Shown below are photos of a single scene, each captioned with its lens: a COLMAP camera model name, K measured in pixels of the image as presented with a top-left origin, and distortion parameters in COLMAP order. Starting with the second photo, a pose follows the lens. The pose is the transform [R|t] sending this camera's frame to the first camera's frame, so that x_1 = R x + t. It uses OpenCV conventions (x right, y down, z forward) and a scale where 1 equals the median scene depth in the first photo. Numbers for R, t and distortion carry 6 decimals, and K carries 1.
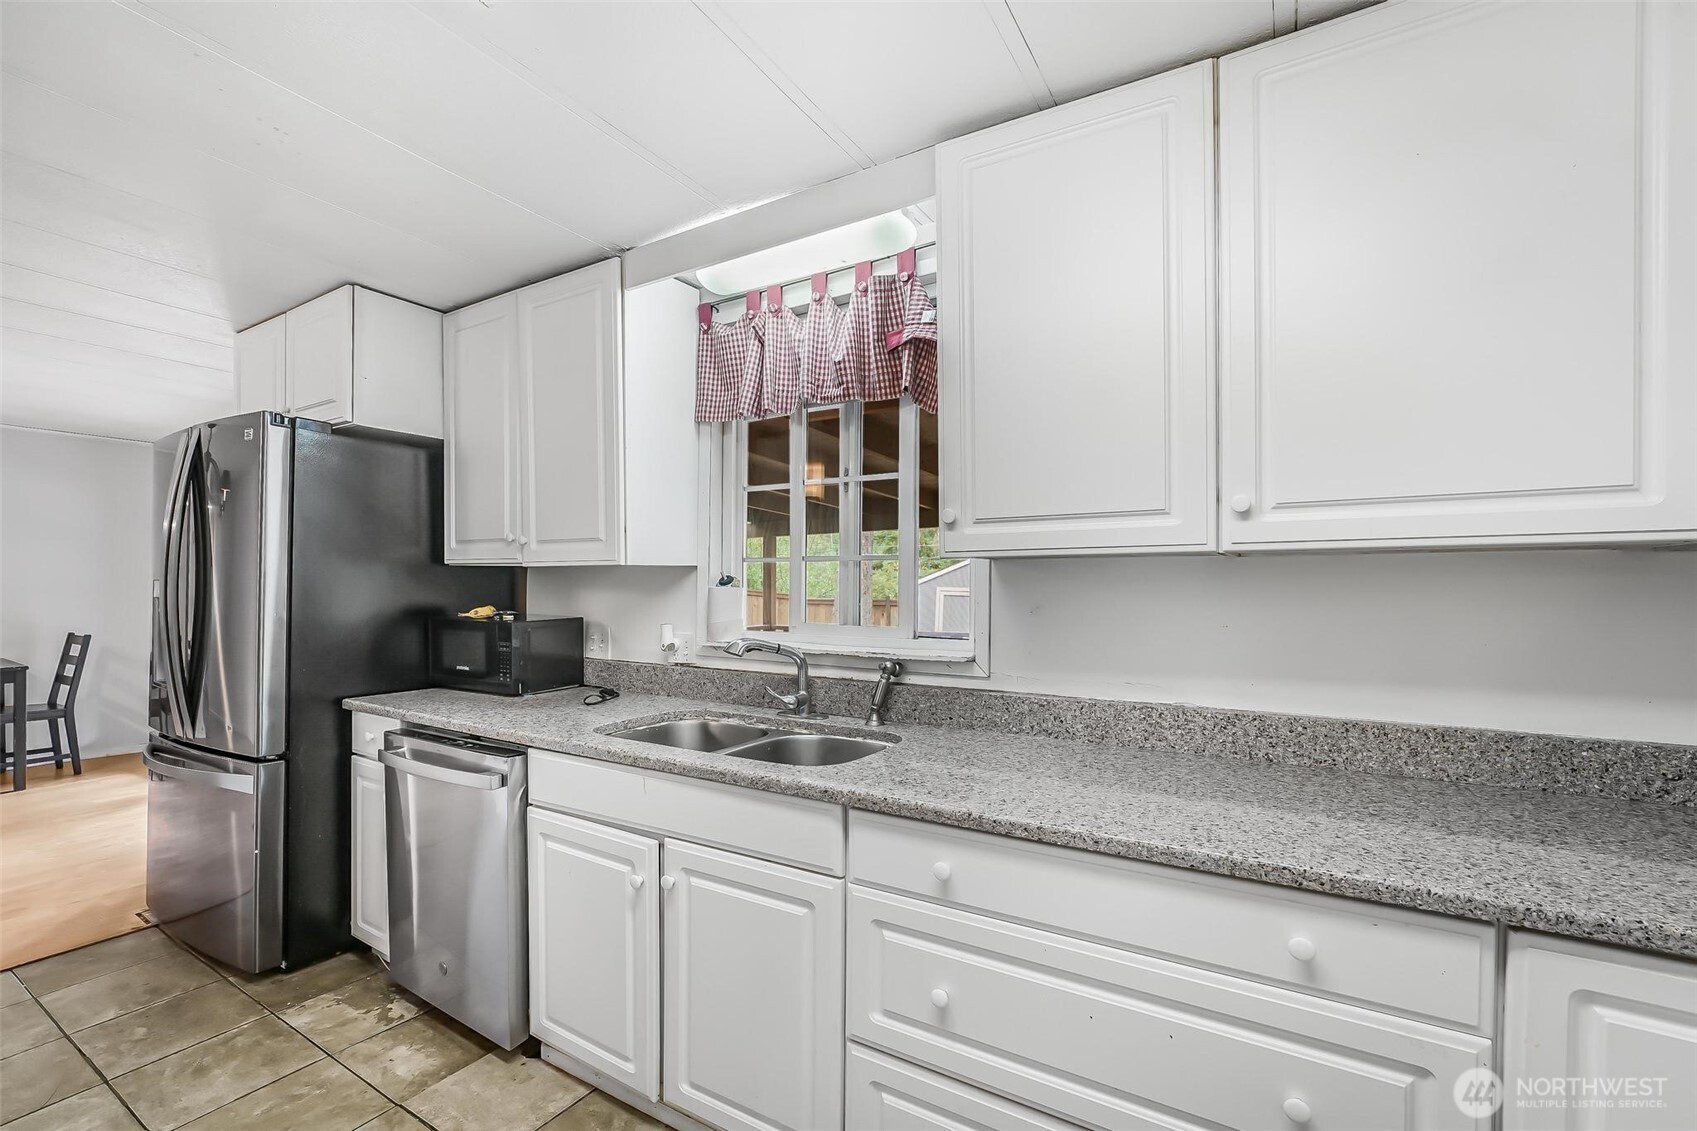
lens RADIAL K [[697.5, 0, 844.8], [0, 697.5, 576.8], [0, 0, 1]] dist [-0.011484, 0.000308]
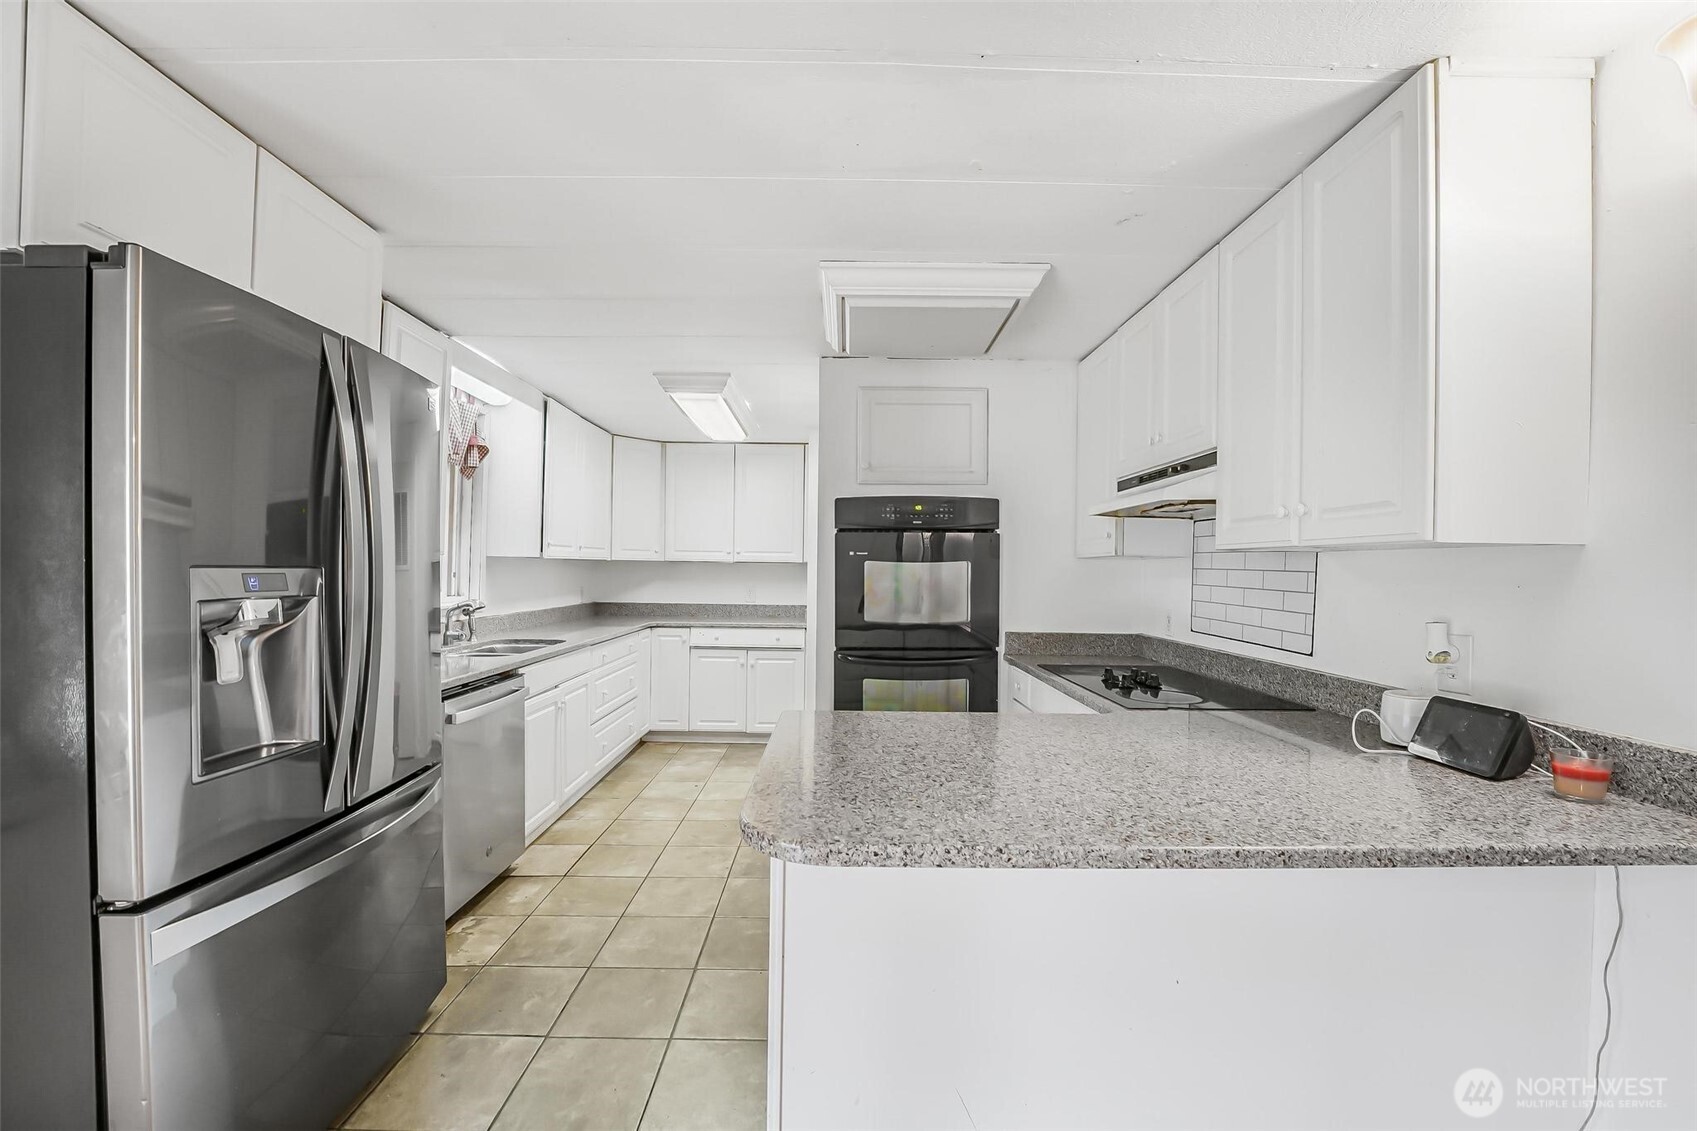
lens RADIAL K [[697.5, 0, 844.8], [0, 697.5, 576.8], [0, 0, 1]] dist [-0.011484, 0.000308]
pose [[-0.514898, -0.005905, 0.857231, -2.099568], [-0.010716, 0.999942, 0.000451, 0.023301], [-0.857184, -0.008953, -0.514932, 1.111247]]
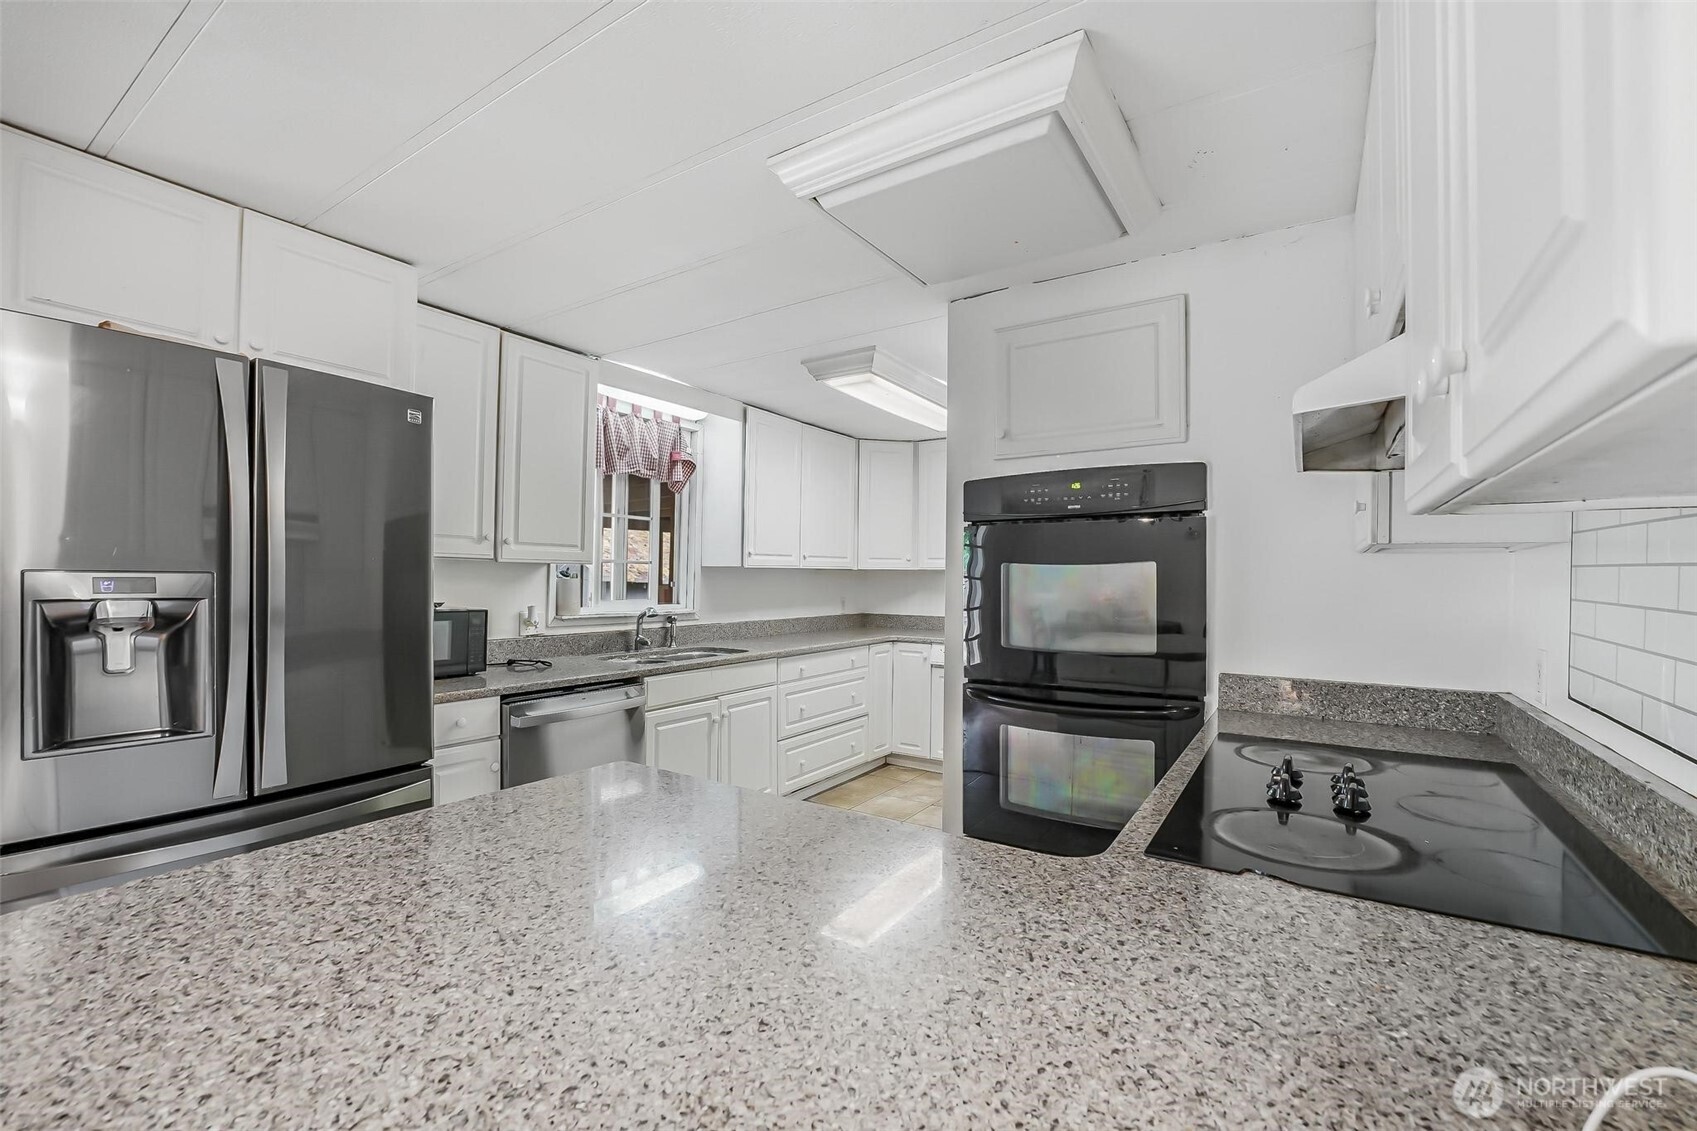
lens RADIAL K [[707.7, 0, 839.4], [0, 707.7, 581.4], [0, 0, 1]] dist [-0.022607, 0.000052]
pose [[0.049534, 0.004386, 0.998763, -1.946600], [-0.011117, 0.999931, -0.003840, 0.024658], [-0.998711, -0.010913, 0.049580, 0.428886]]
